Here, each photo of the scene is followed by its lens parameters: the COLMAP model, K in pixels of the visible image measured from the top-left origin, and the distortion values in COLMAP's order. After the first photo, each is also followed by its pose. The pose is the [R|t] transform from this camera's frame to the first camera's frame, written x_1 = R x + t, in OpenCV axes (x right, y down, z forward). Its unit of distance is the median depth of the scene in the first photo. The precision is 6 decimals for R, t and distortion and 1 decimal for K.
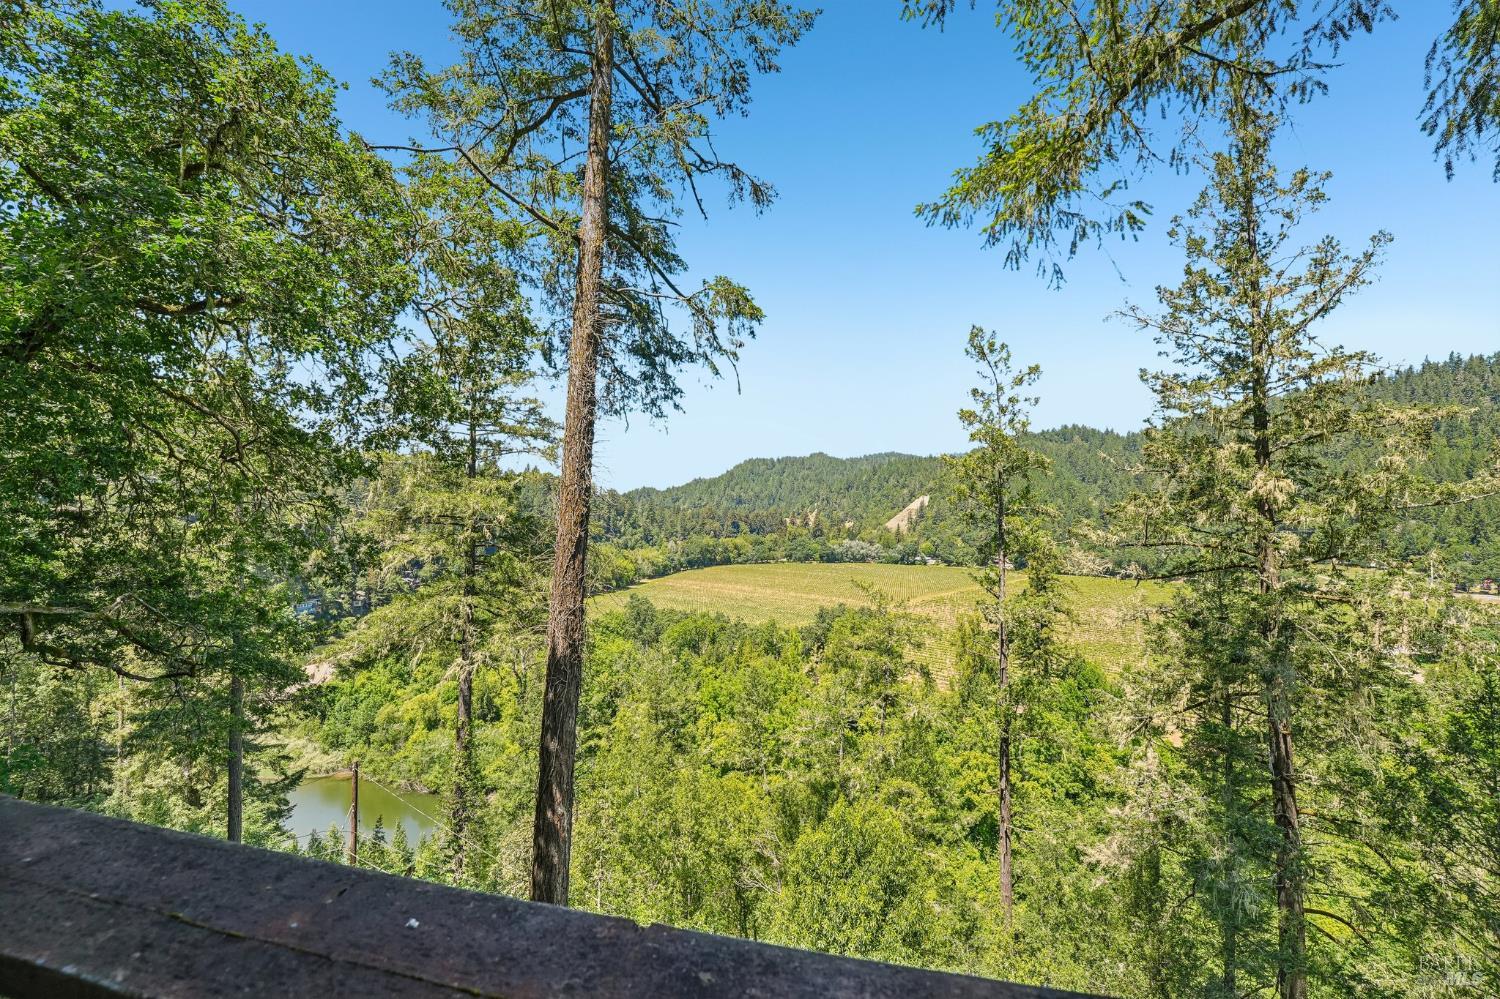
lens RADIAL K [[615.5, 0, 732.0], [0, 615.5, 494.9], [0, 0, 1]] dist [-0.027587, 0.003655]
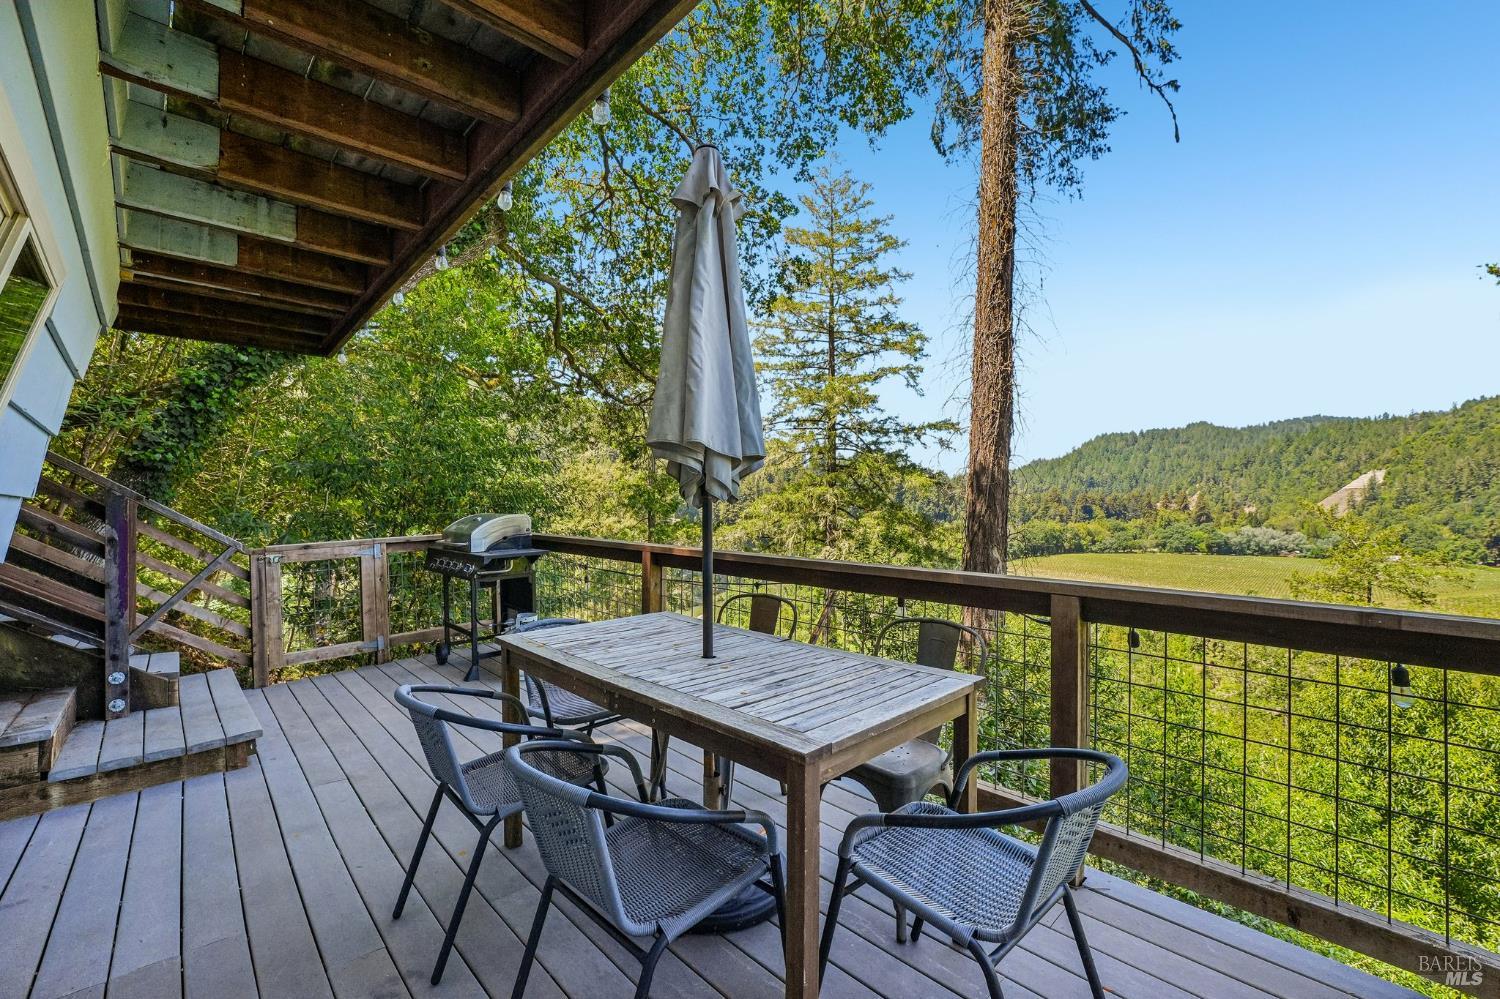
lens RADIAL K [[615.5, 0, 734.2], [0, 615.5, 487.2], [0, 0, 1]] dist [-0.027587, 0.003655]
pose [[0.869041, -0.023697, -0.494172, -0.134220], [0.027688, 0.999616, 0.000756, 0.317823], [0.493965, -0.014339, 0.869364, 0.043389]]
